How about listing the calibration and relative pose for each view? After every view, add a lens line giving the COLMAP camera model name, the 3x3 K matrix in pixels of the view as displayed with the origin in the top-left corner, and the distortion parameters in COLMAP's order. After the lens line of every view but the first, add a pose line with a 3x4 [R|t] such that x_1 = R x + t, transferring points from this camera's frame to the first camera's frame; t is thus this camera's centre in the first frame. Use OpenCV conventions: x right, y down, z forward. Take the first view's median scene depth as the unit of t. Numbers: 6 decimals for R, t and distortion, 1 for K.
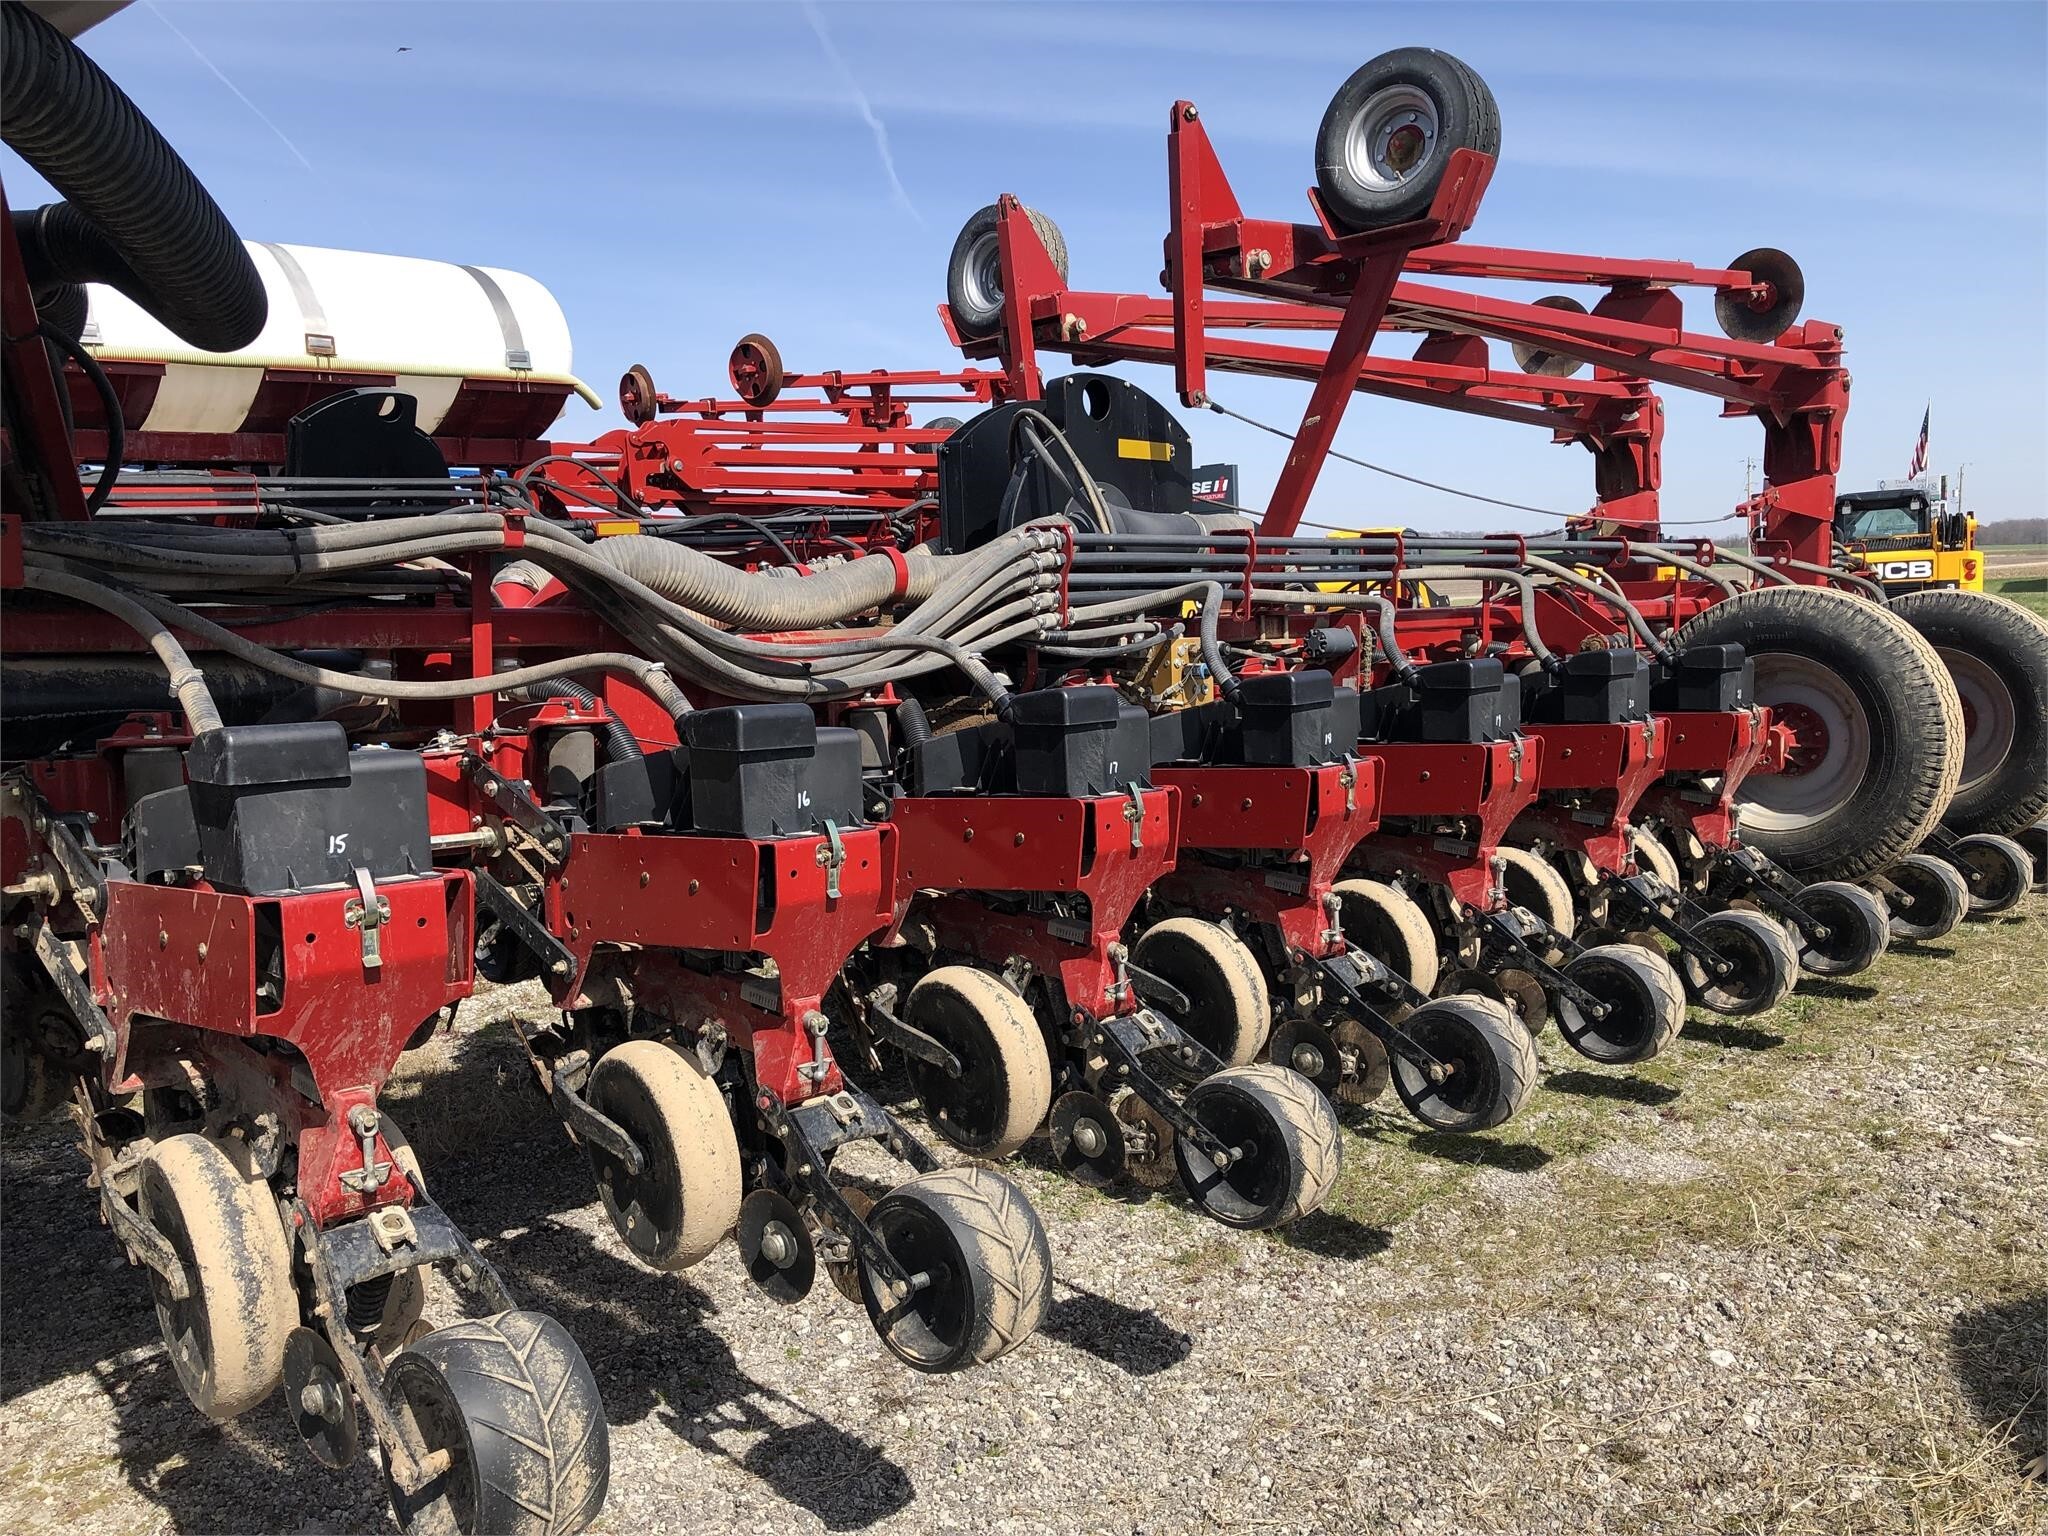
lens RADIAL K [[1676.7, 0, 1015.0], [0, 1676.7, 781.0], [0, 0, 1]] dist [0.028675, -0.012223]
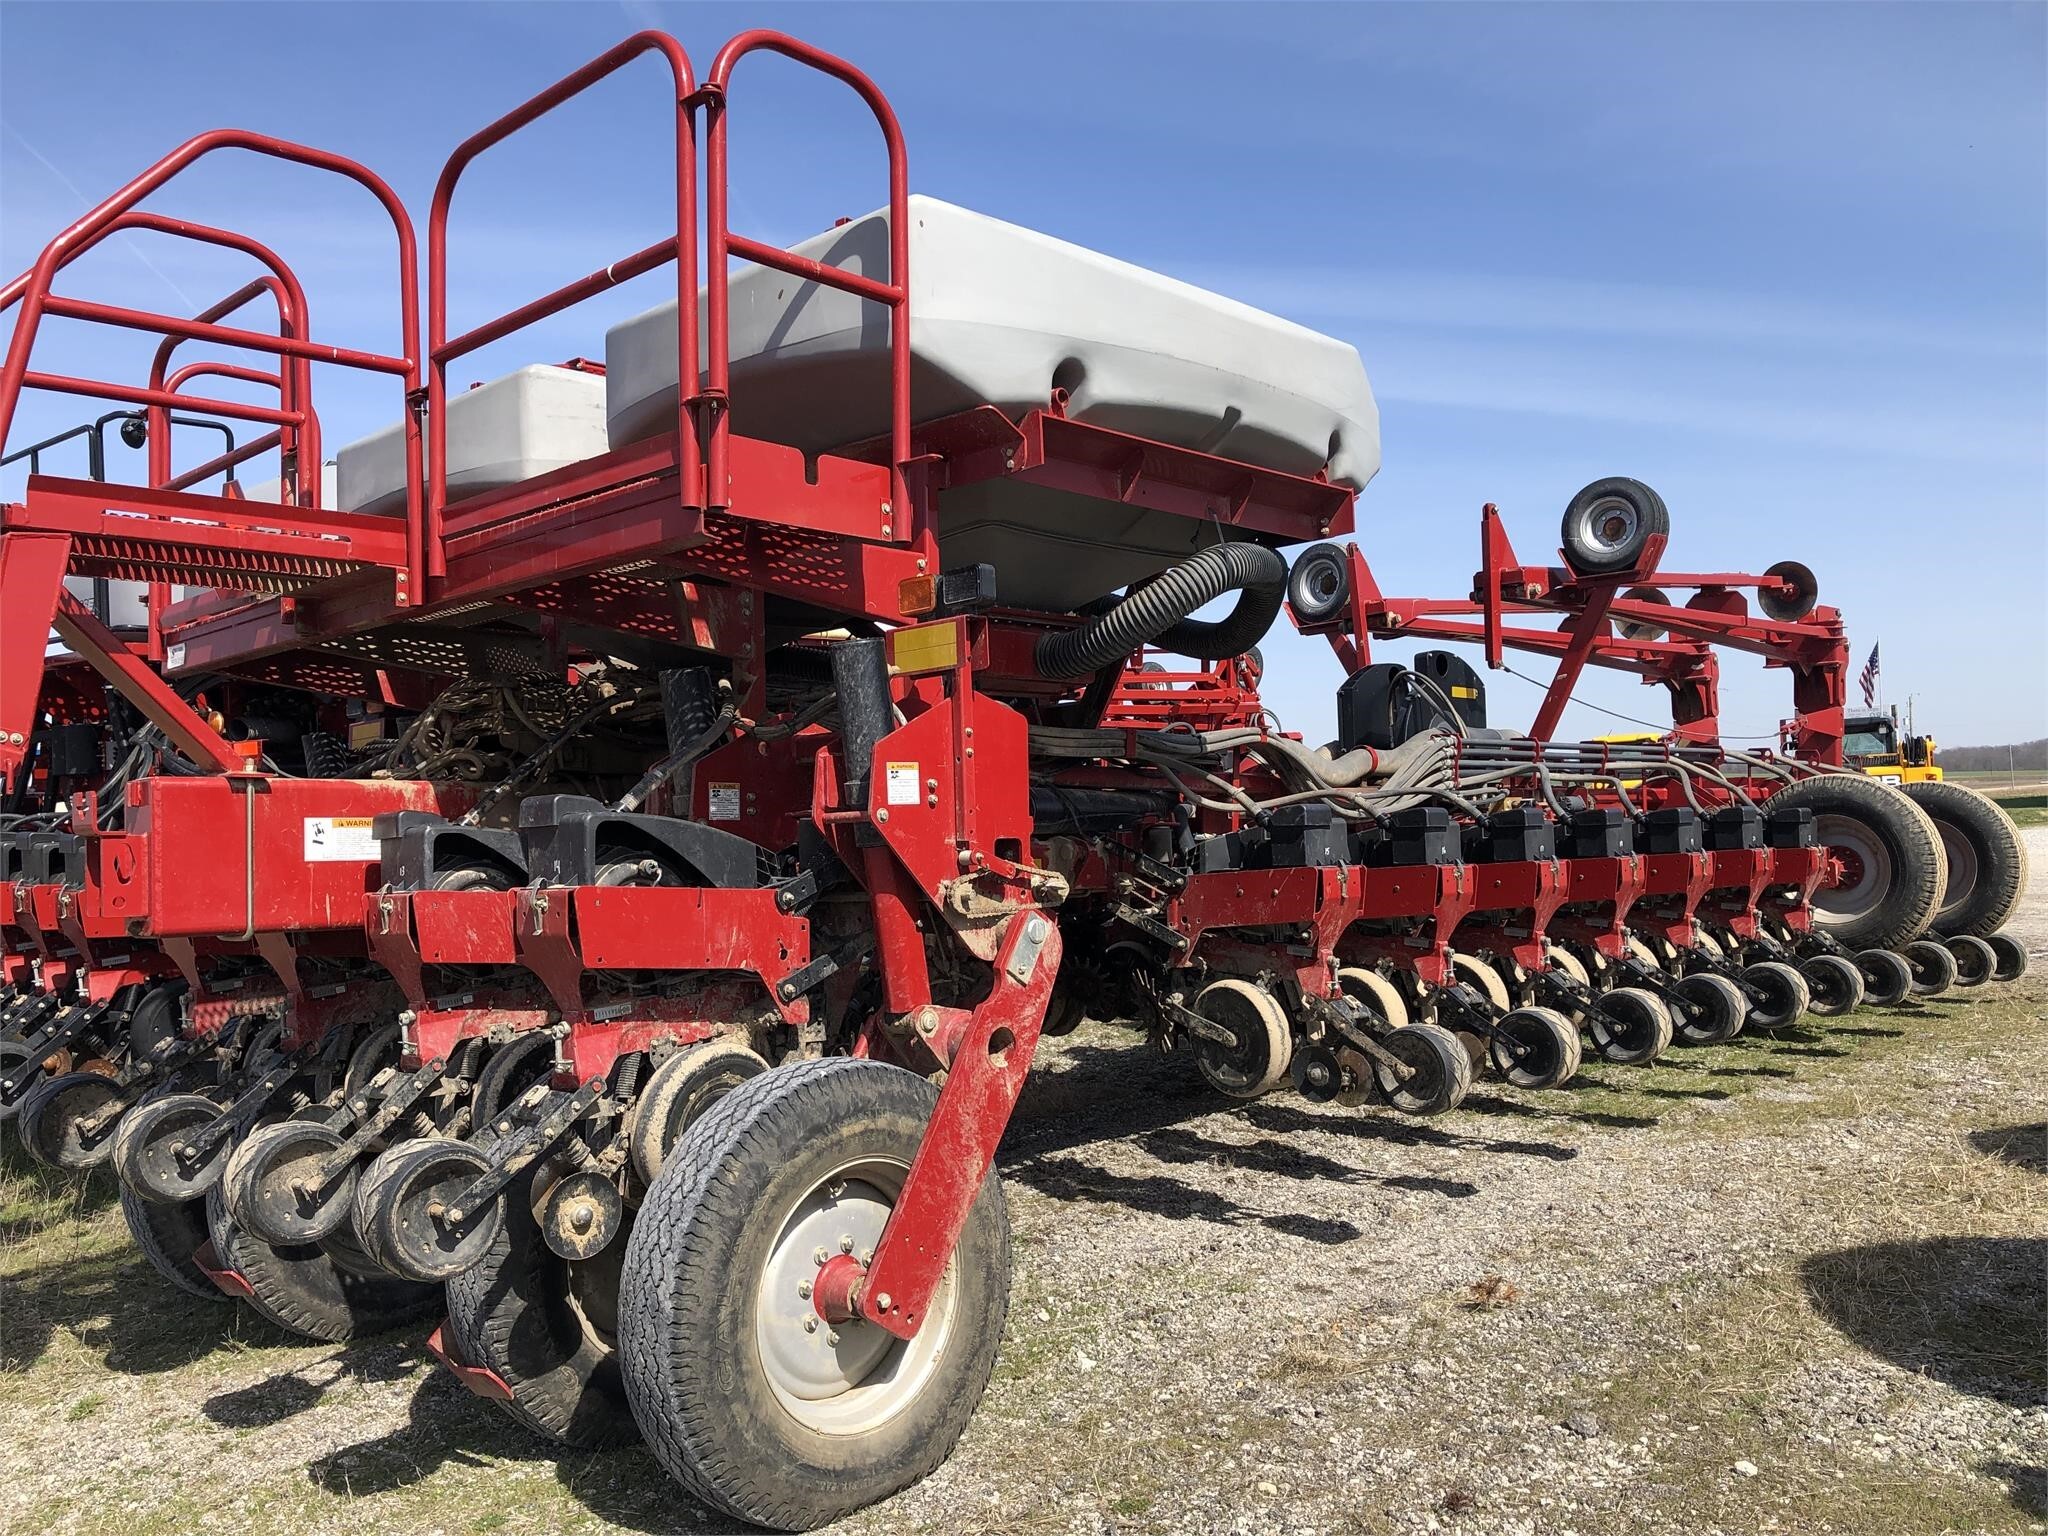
lens RADIAL K [[1676.7, 0, 1015.0], [0, 1676.7, 781.0], [0, 0, 1]] dist [0.028675, -0.012223]
pose [[0.999852, -0.001269, 0.017154, -0.365716], [0.003560, 0.990951, -0.134180, 0.108830], [-0.016829, 0.134221, 0.990808, -0.612148]]
